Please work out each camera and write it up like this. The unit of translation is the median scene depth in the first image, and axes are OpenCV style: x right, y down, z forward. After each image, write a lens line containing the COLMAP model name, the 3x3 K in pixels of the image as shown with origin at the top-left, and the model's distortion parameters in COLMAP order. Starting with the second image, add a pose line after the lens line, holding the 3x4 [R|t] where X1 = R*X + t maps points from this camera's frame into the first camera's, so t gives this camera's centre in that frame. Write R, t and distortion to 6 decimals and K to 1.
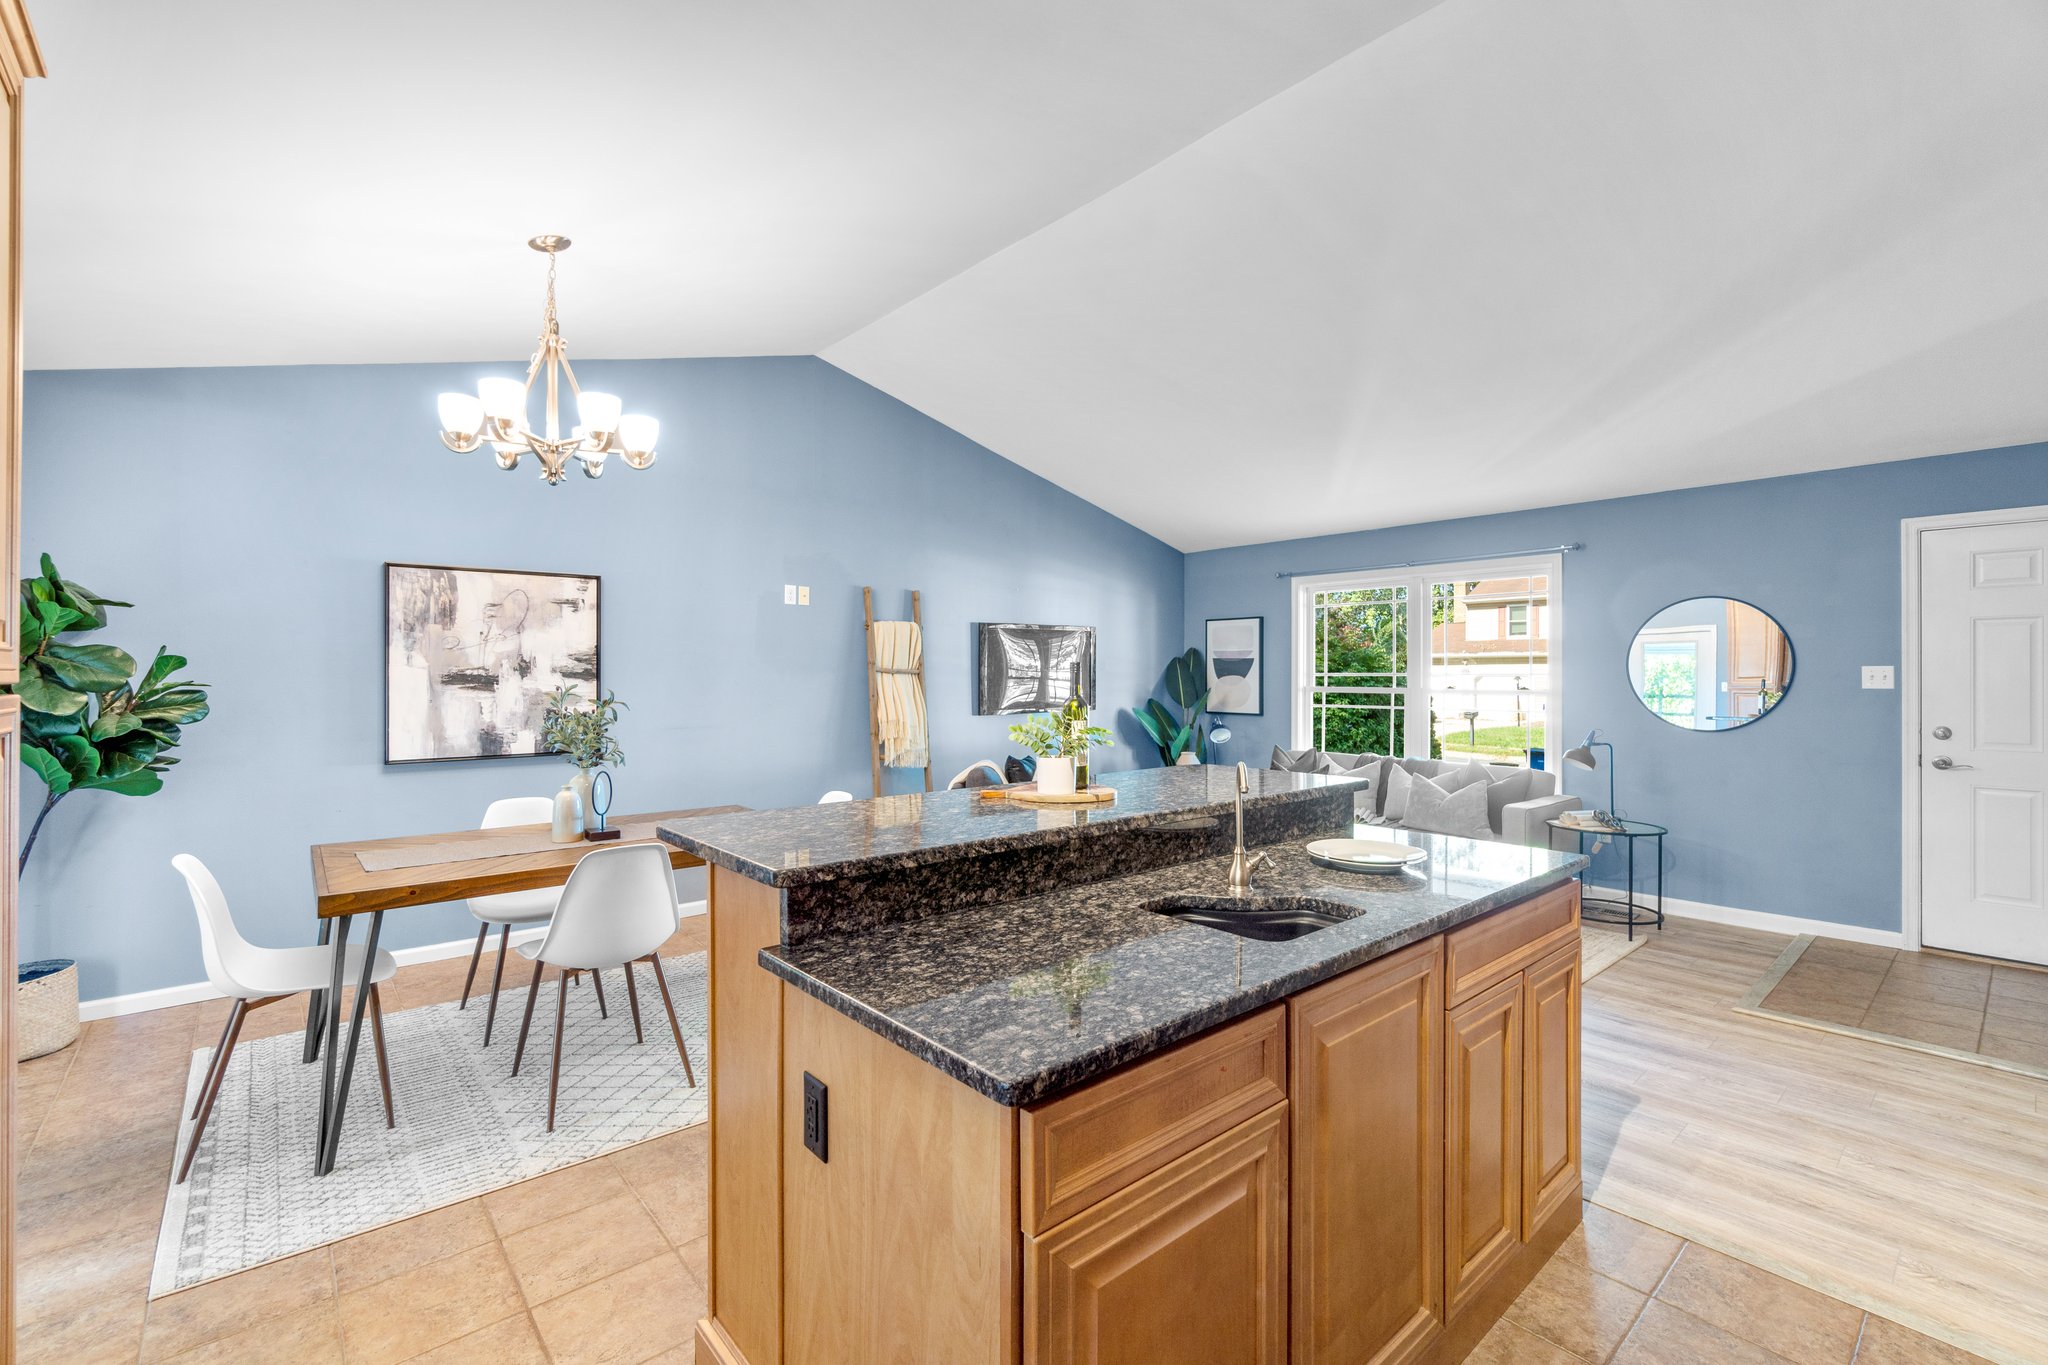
lens RADIAL K [[883.4, 0, 1008.8], [0, 883.4, 668.1], [0, 0, 1]] dist [-0.000066, -0.000667]
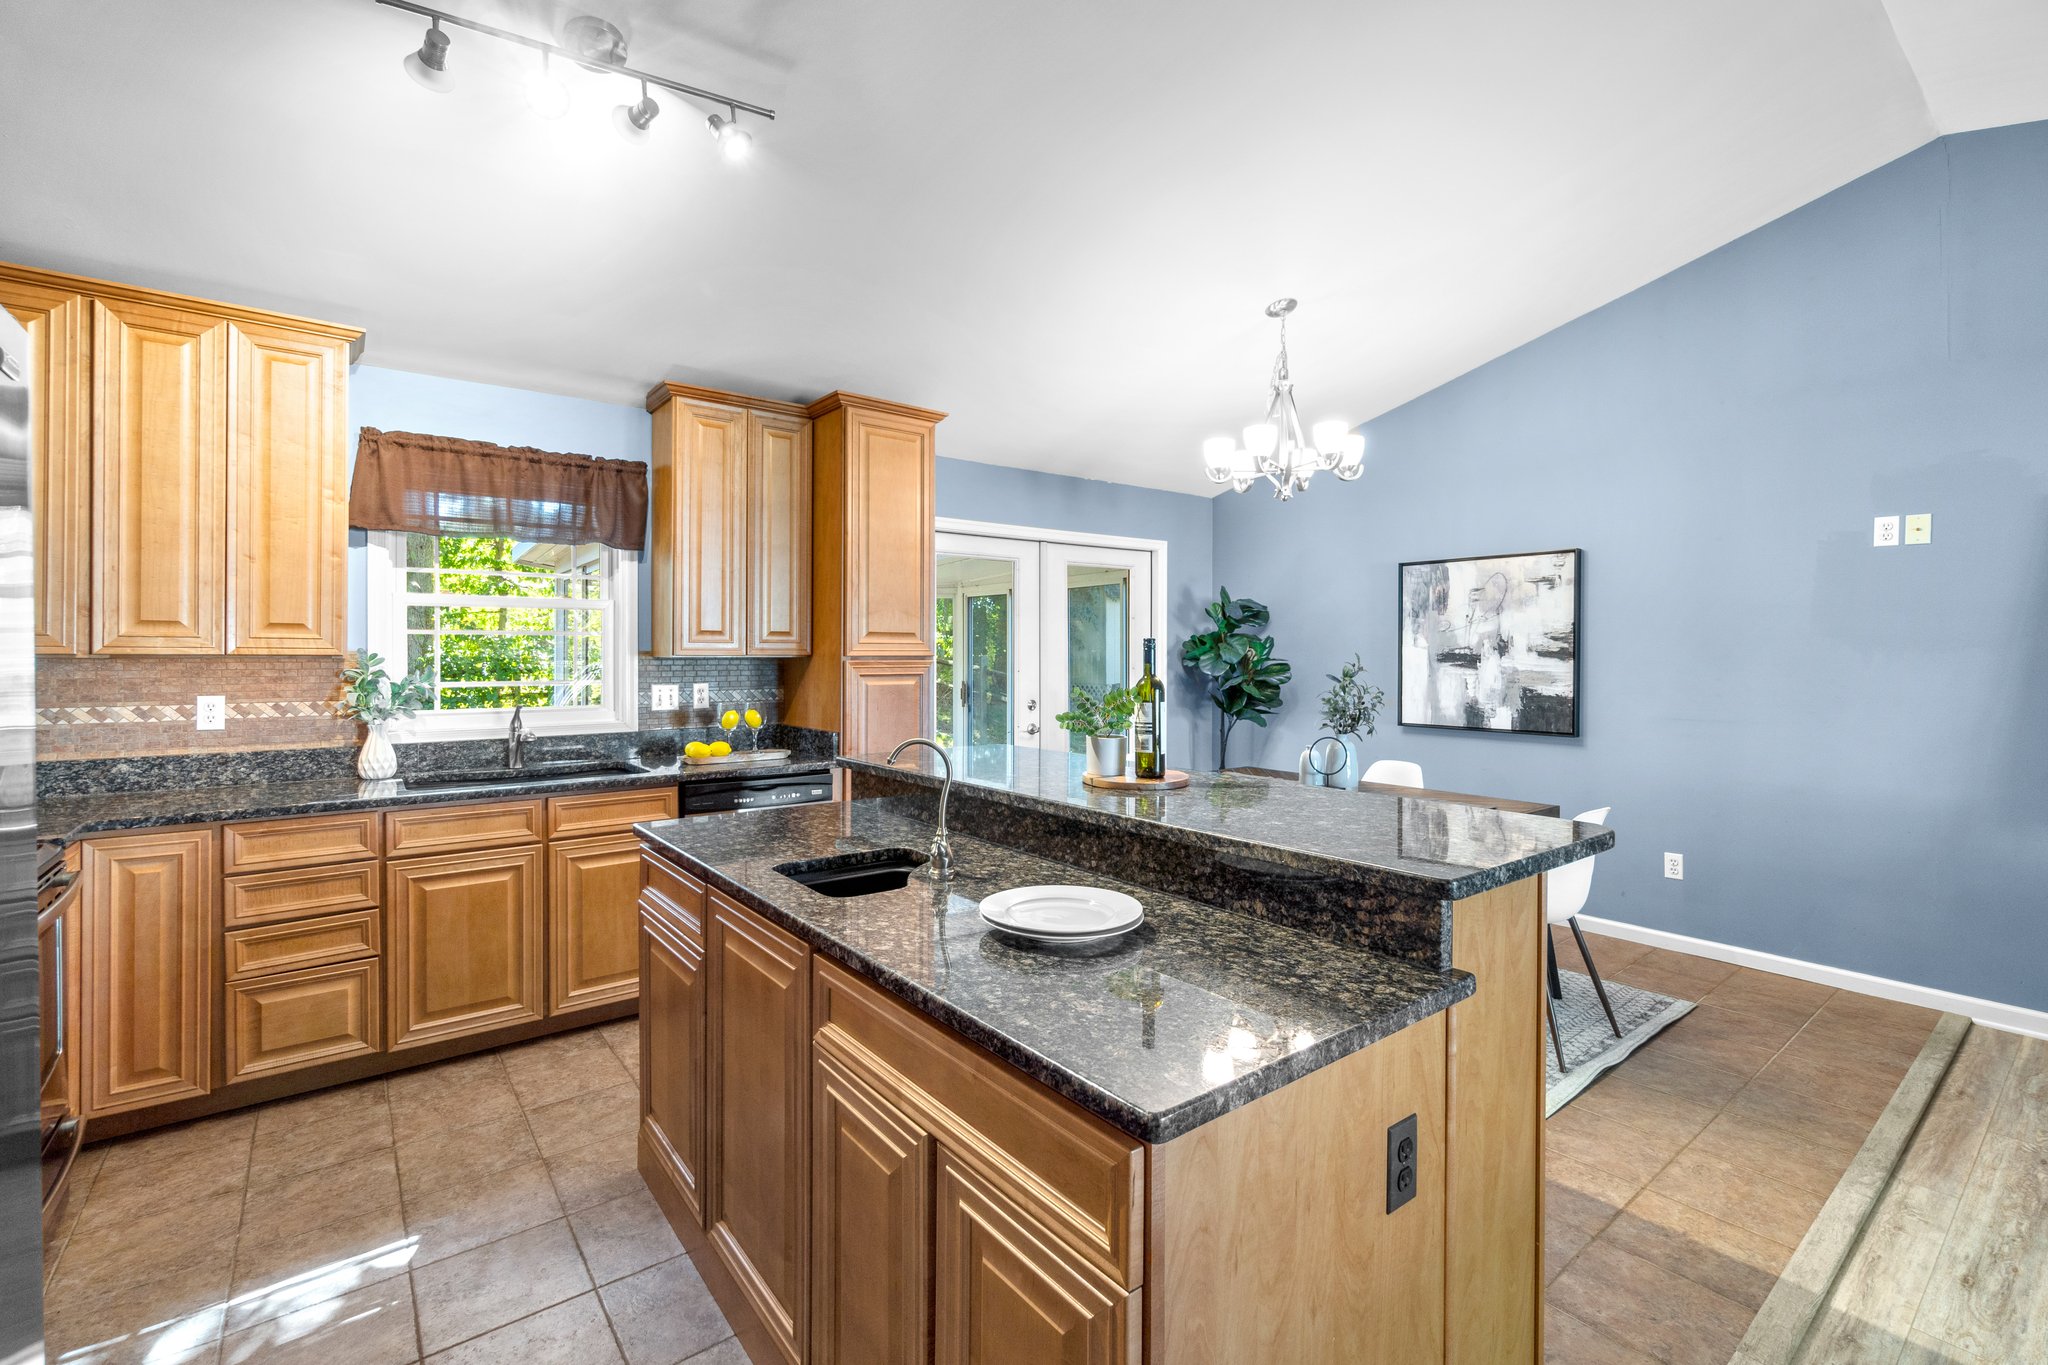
lens RADIAL K [[883.4, 0, 1020.2], [0, 883.4, 657.5], [0, 0, 1]] dist [-0.000066, -0.000667]
pose [[-0.037421, 0.005712, -0.999283, 0.531390], [0.005295, 0.999971, 0.005518, 0.003355], [0.999286, -0.005085, -0.037450, 0.482285]]
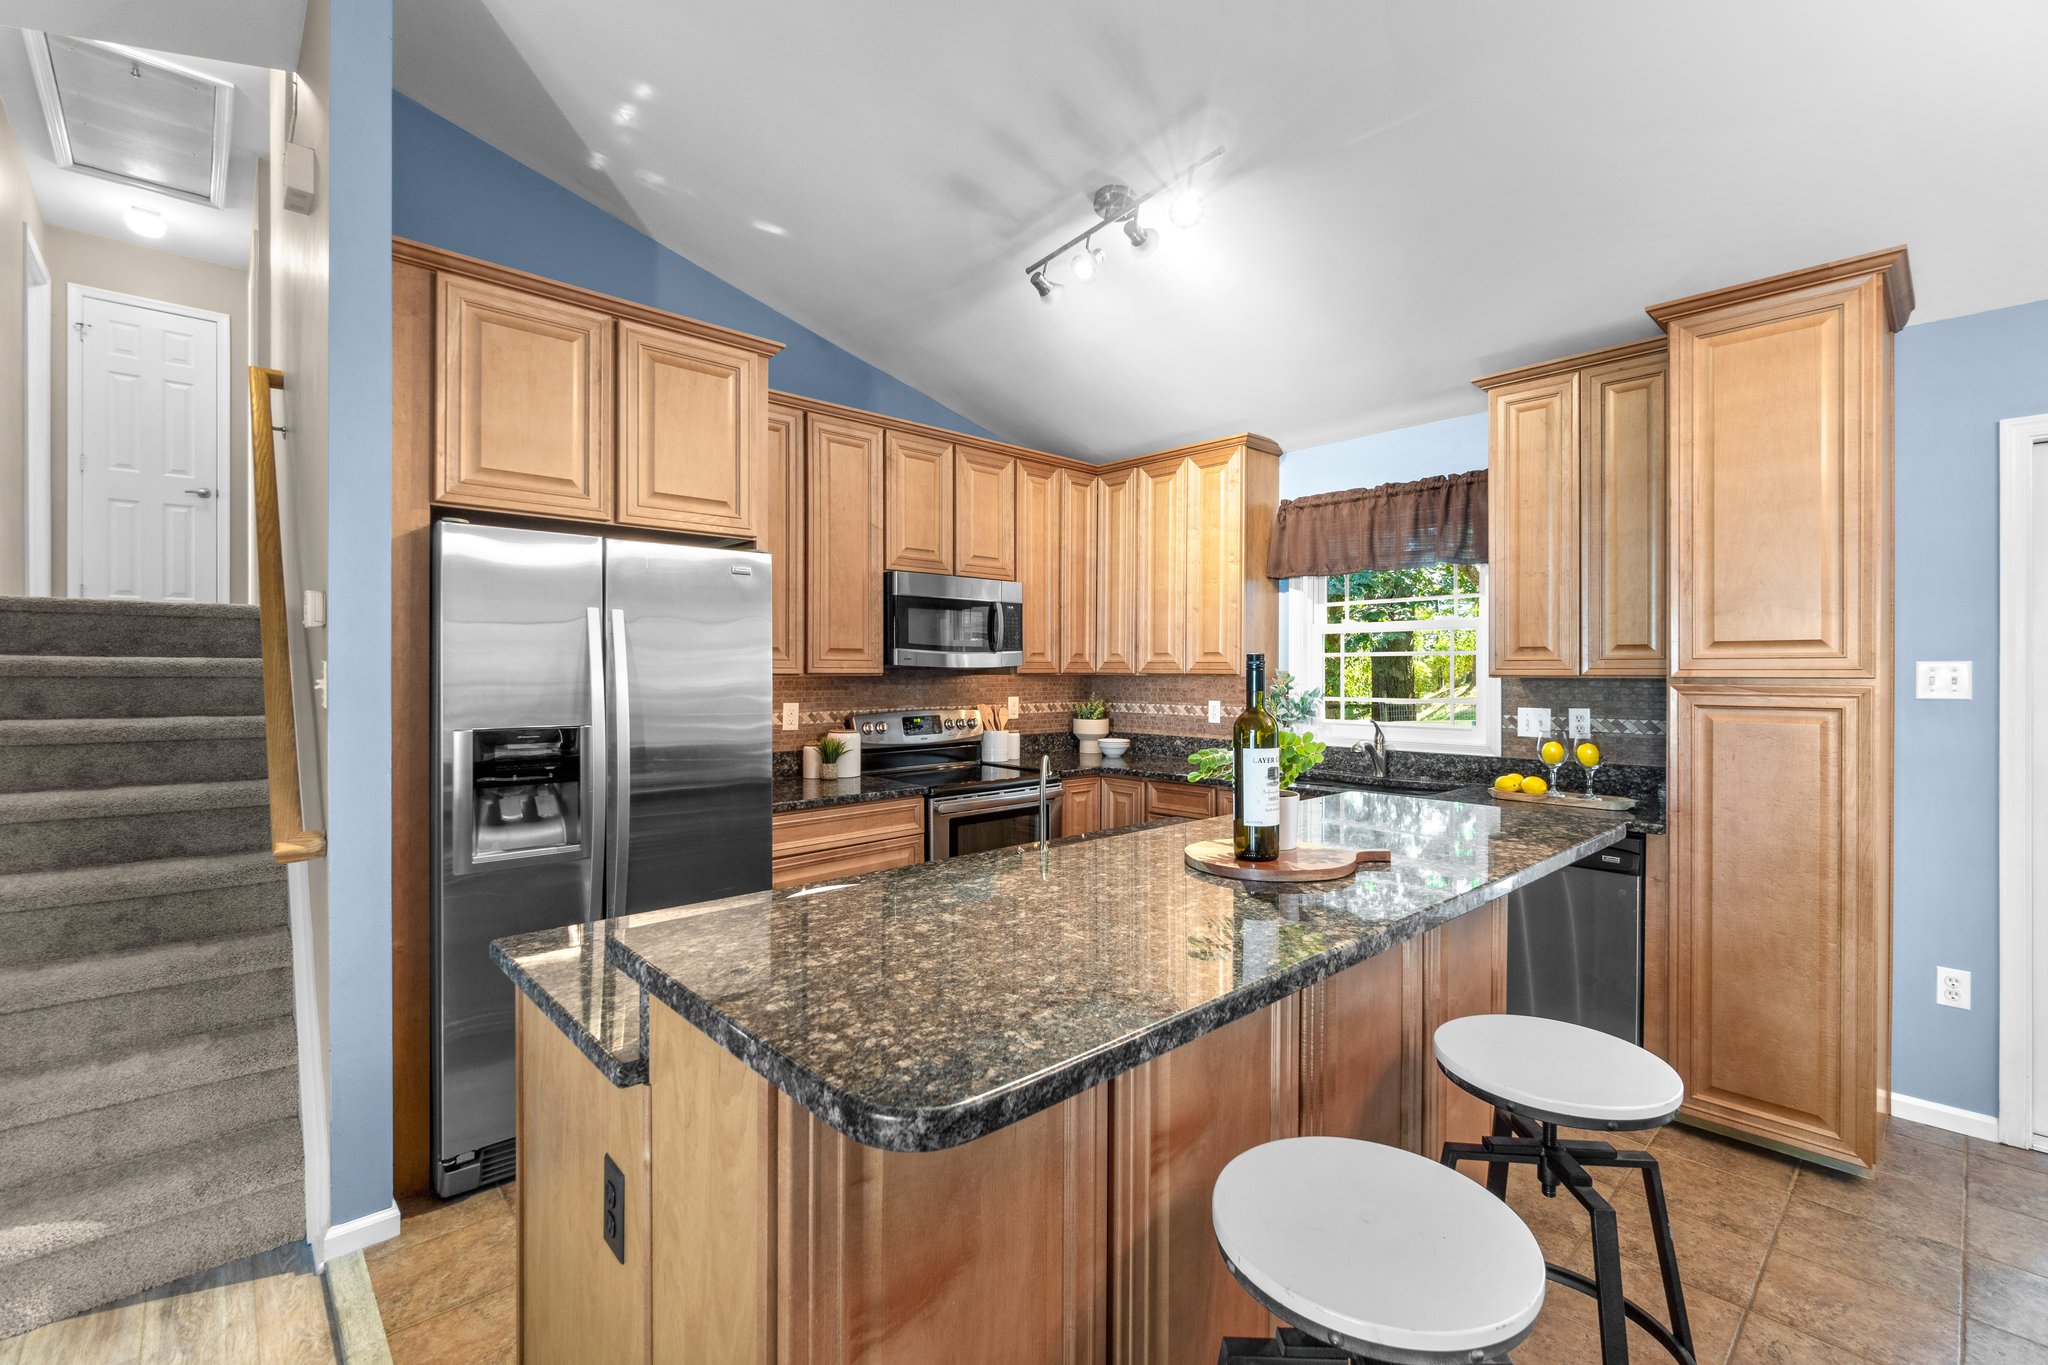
lens RADIAL K [[883.4, 0, 1024.8], [0, 883.4, 669.0], [0, 0, 1]] dist [-0.000066, -0.000667]
pose [[-0.998379, 0.000509, -0.056912, 0.145340], [0.000992, 0.999964, -0.008454, 0.004703], [0.056906, -0.008497, -0.998343, 0.863977]]
